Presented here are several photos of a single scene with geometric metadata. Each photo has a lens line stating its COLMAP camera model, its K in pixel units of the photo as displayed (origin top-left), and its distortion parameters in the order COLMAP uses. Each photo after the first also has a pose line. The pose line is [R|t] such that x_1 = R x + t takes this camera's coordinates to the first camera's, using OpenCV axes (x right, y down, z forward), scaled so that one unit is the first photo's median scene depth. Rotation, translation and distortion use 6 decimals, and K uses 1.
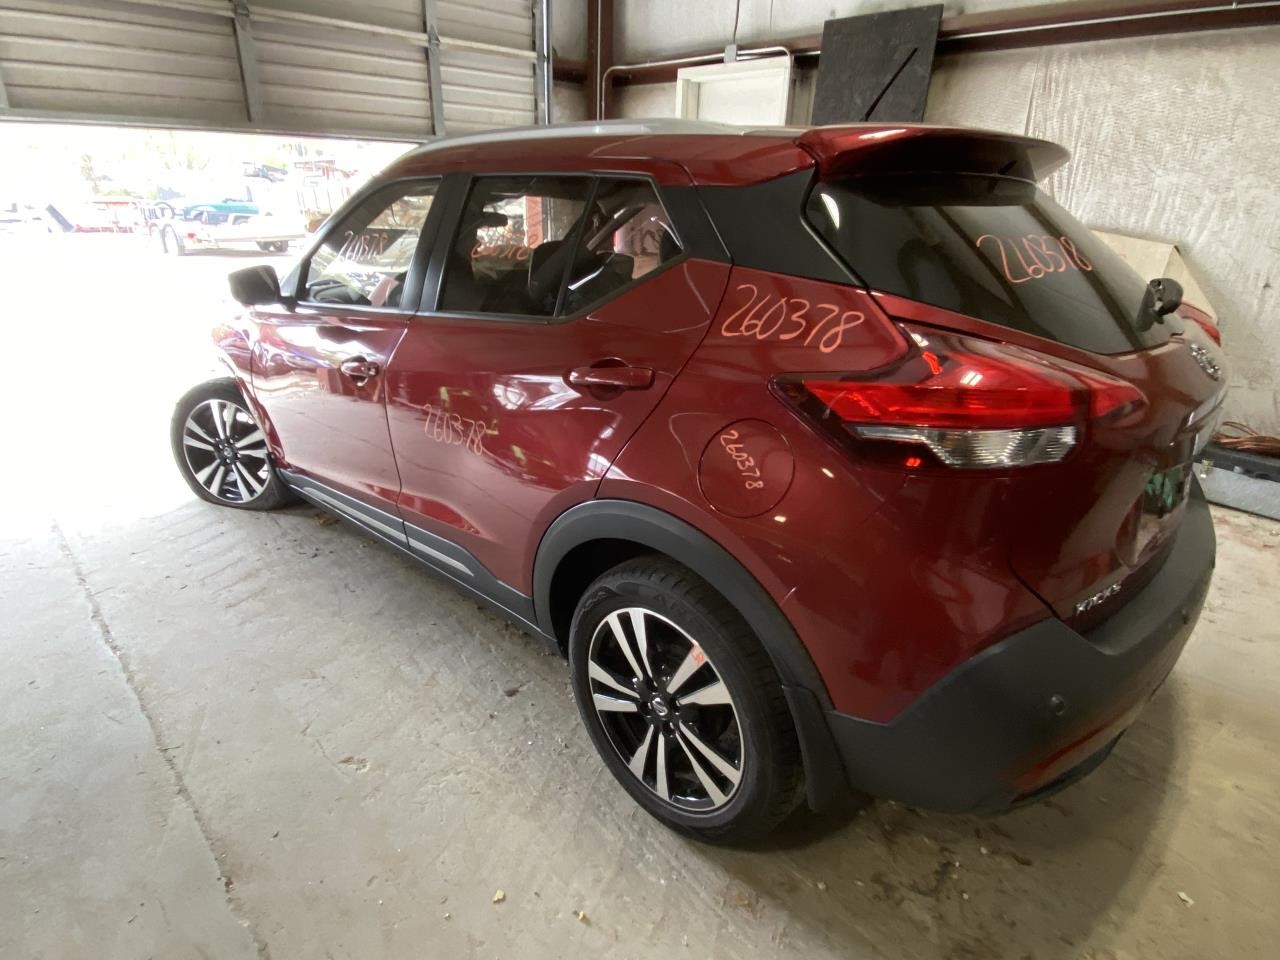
lens RADIAL K [[716.4, 0, 632.9], [0, 716.4, 486.8], [0, 0, 1]] dist [0.008432, -0.011086]
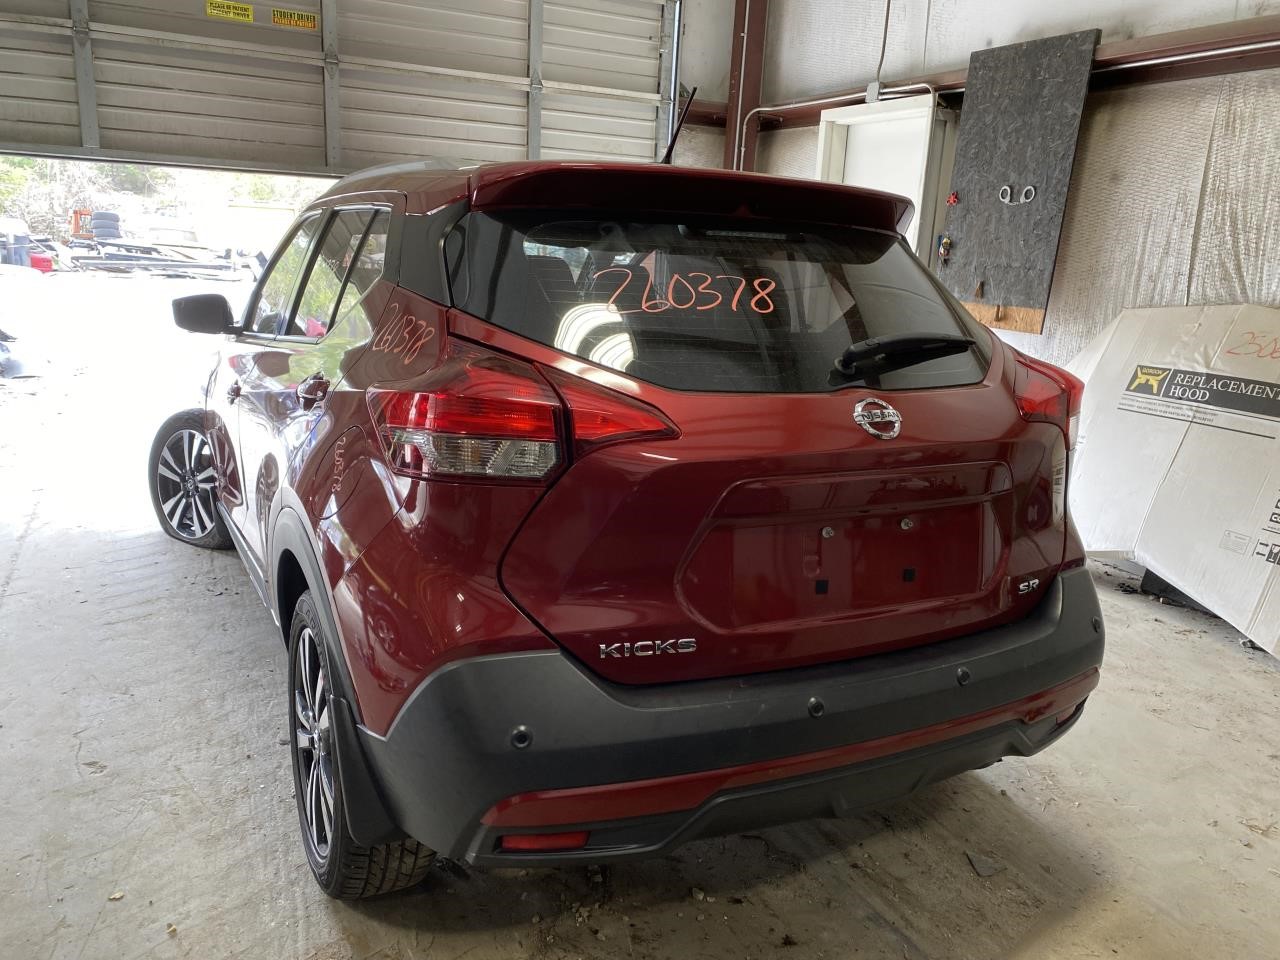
lens RADIAL K [[981.9, 0, 646.0], [0, 981.9, 480.7], [0, 0, 1]] dist [0.012801, 0.006647]
pose [[0.953185, 0.096964, -0.286421, 0.312118], [-0.143447, 0.978828, -0.146011, 0.041231], [0.266199, 0.180261, 0.946913, -0.069515]]
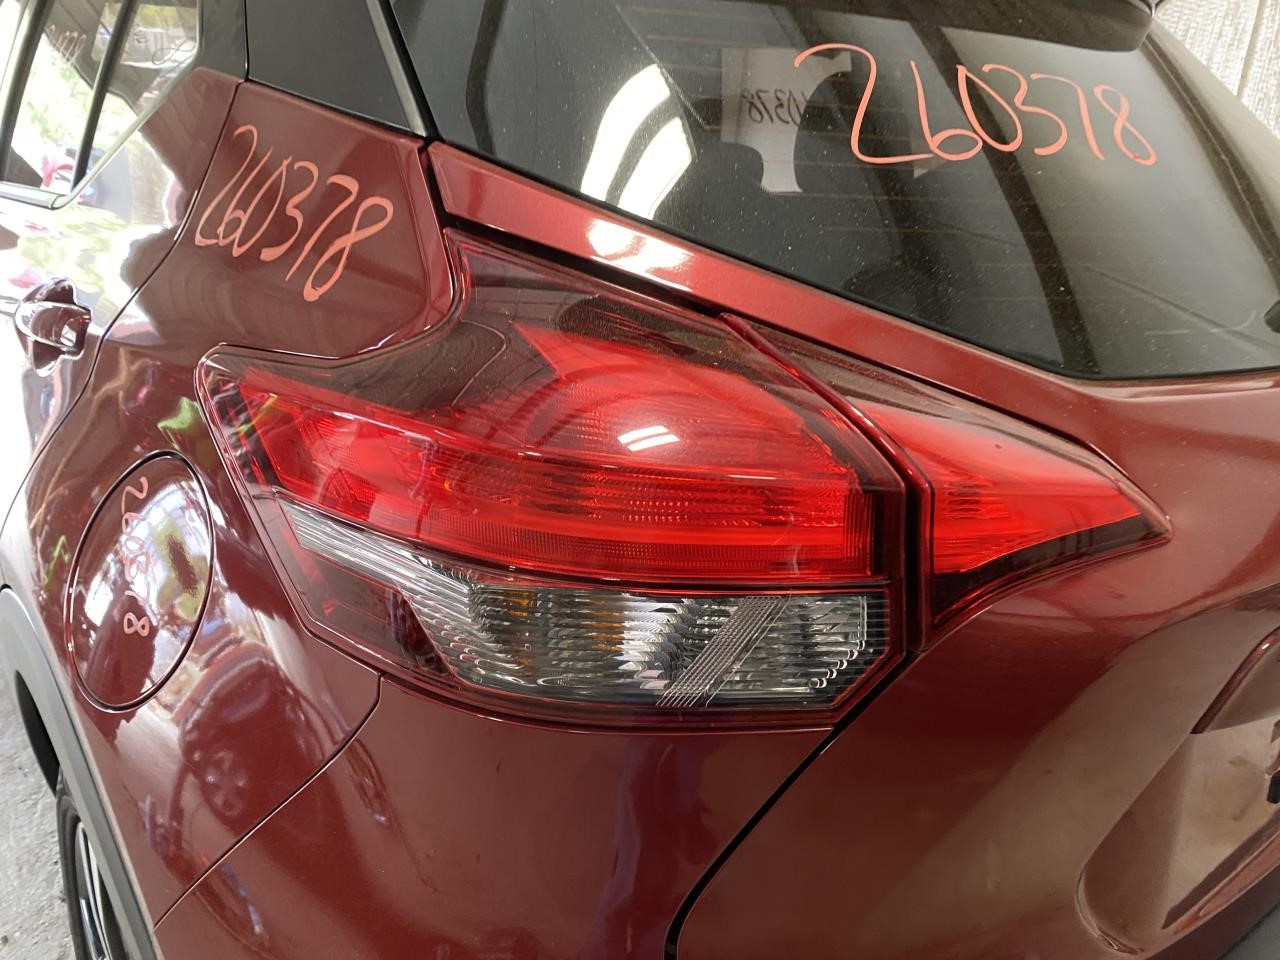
lens RADIAL K [[981.9, 0, 642.0], [0, 981.9, 474.8], [0, 0, 1]] dist [0.012801, 0.006647]
pose [[0.991424, 0.093653, -0.091148, 0.152964], [-0.095794, 0.995212, -0.019388, -0.030628], [0.088895, 0.027953, 0.995649, 0.149305]]
